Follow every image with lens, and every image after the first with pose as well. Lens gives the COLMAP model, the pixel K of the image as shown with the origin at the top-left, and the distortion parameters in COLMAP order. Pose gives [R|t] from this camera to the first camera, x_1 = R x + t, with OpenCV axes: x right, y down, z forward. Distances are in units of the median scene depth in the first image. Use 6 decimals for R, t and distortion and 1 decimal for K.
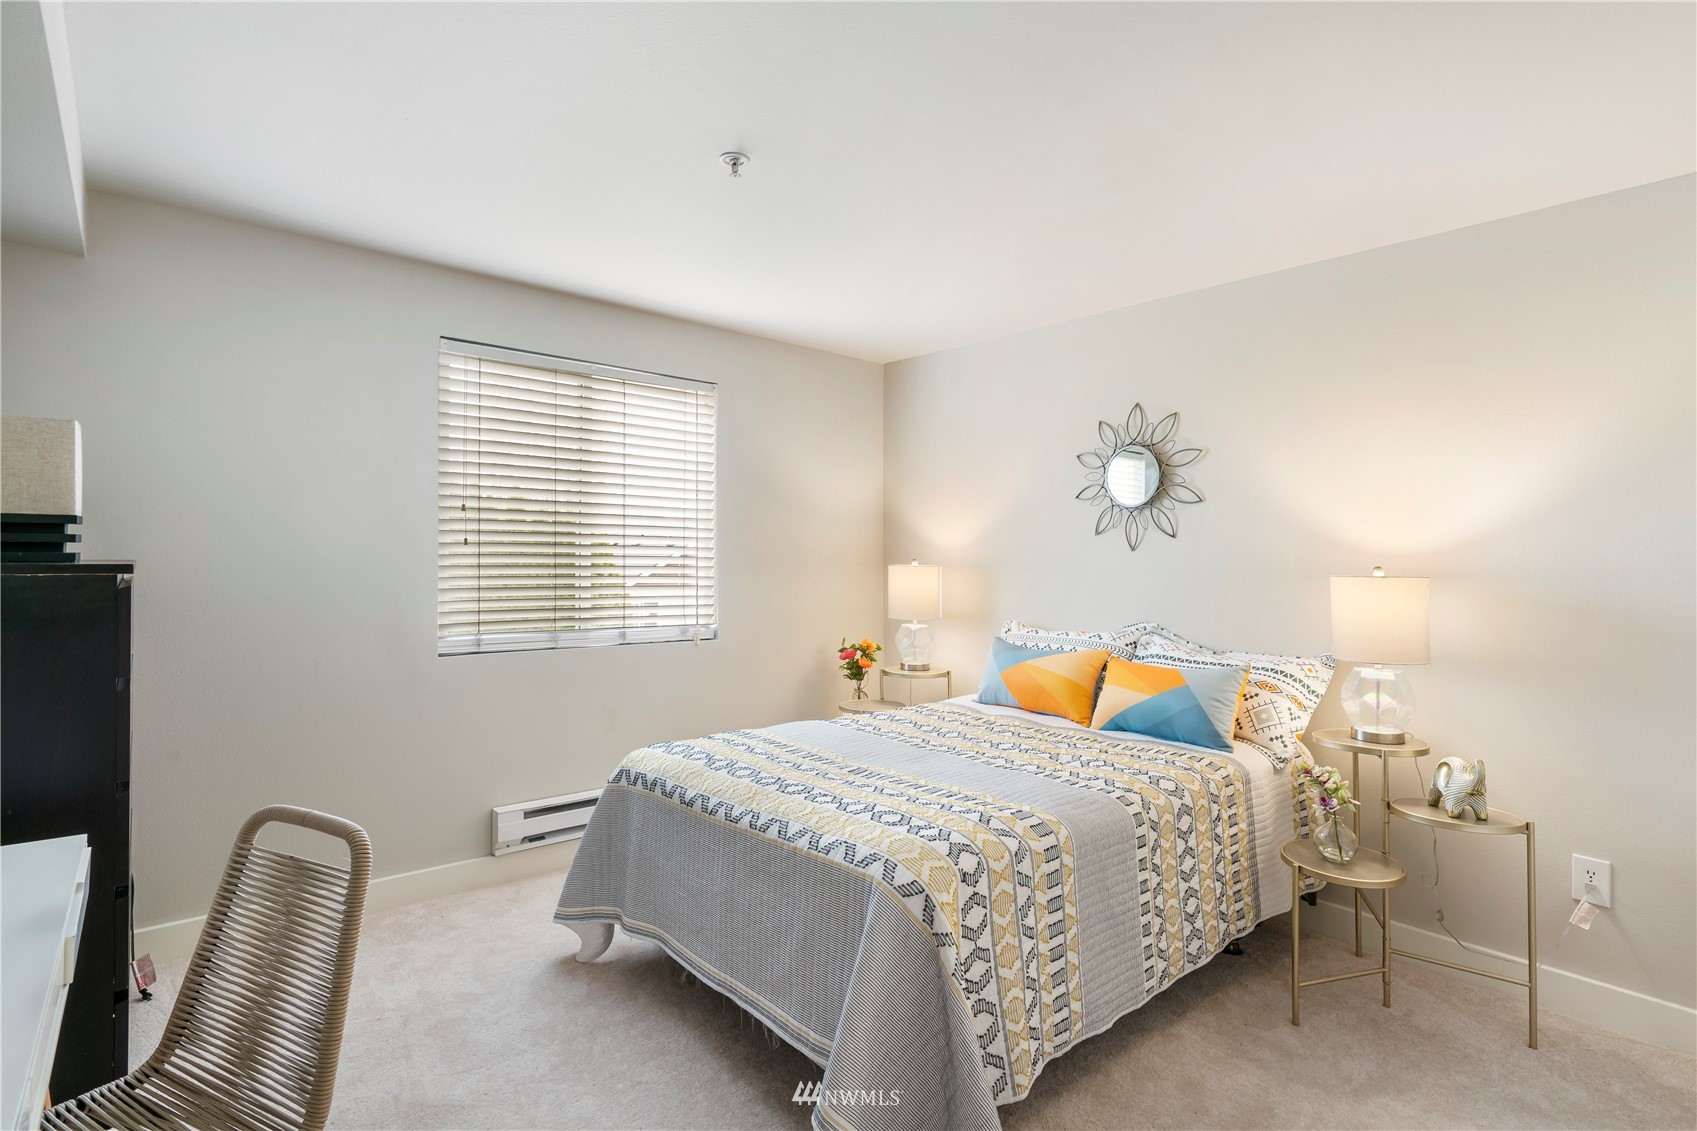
lens RADIAL K [[845.7, 0, 899.8], [0, 845.7, 607.7], [0, 0, 1]] dist [-0.009404, 0.000400]
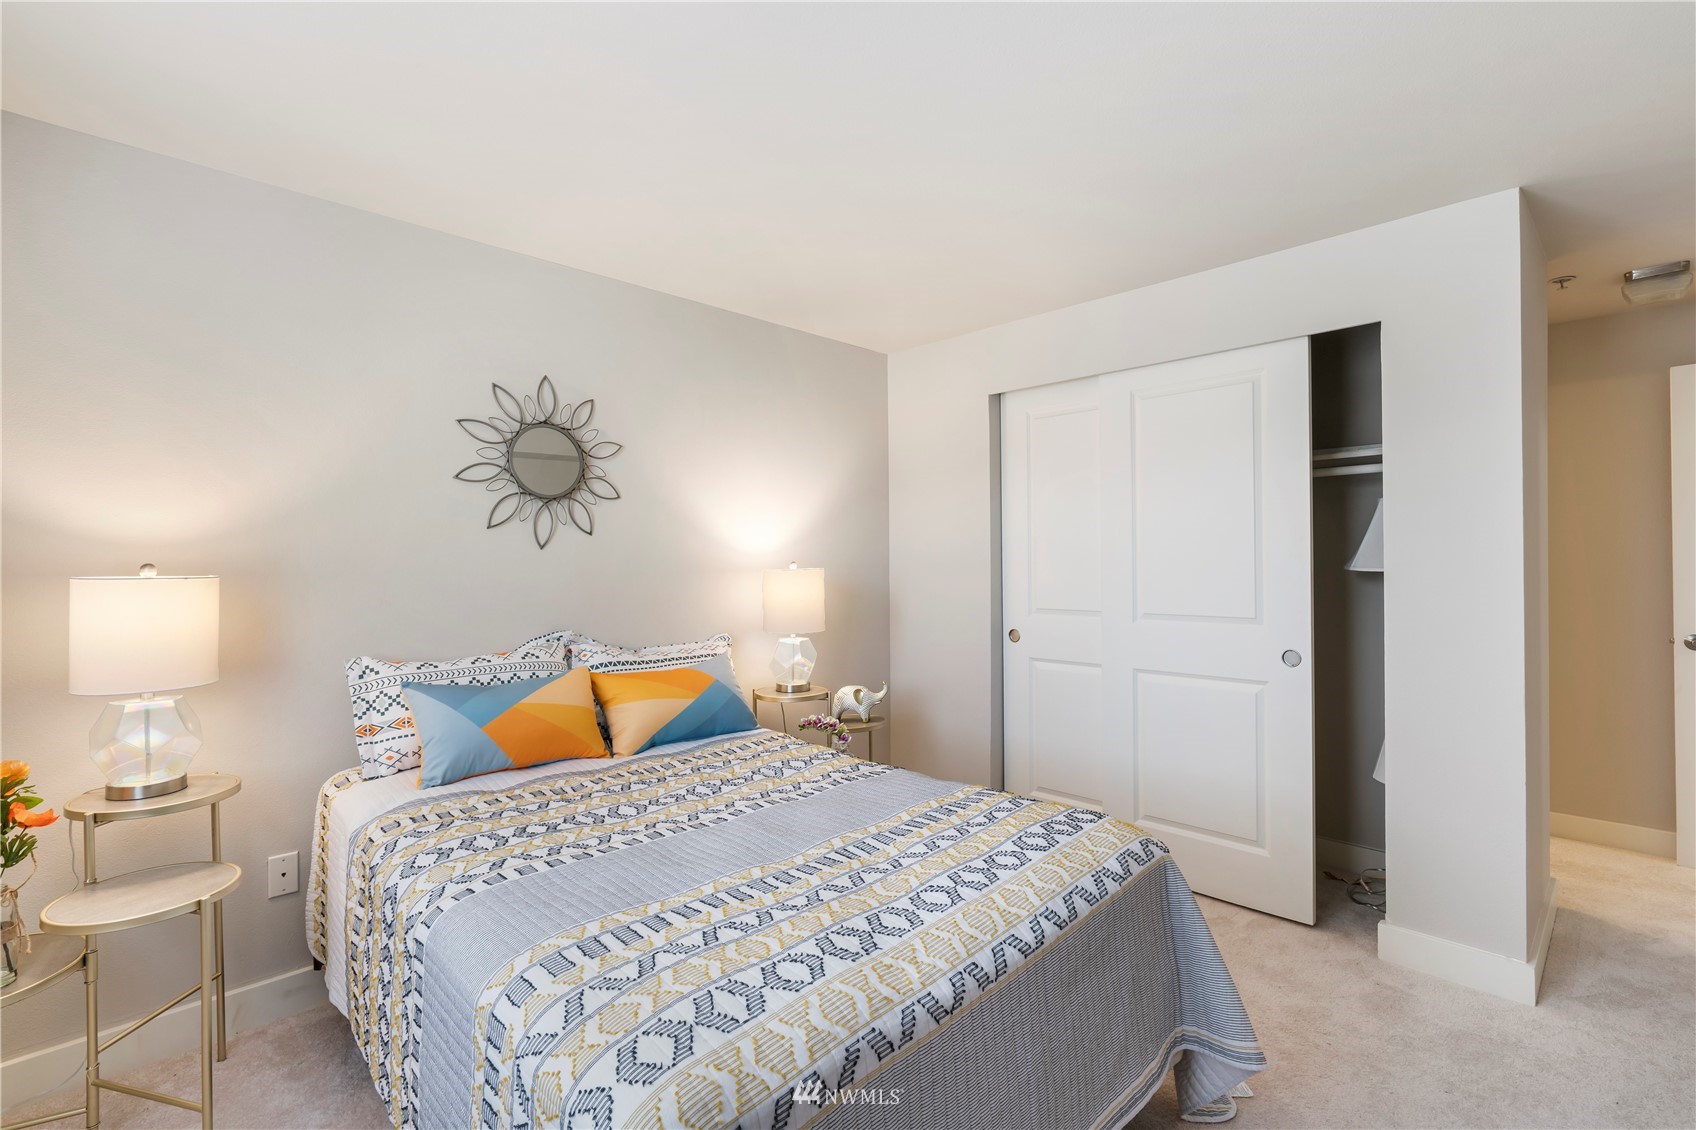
lens RADIAL K [[771.7, 0, 848.0], [0, 771.7, 565.0], [0, 0, 1]] dist [-0.011451, 0.007820]
pose [[-0.029720, -0.019496, 0.999368, -0.691569], [0.063386, 0.997761, 0.021349, -0.065708], [-0.997546, 0.063981, -0.028418, 0.987867]]
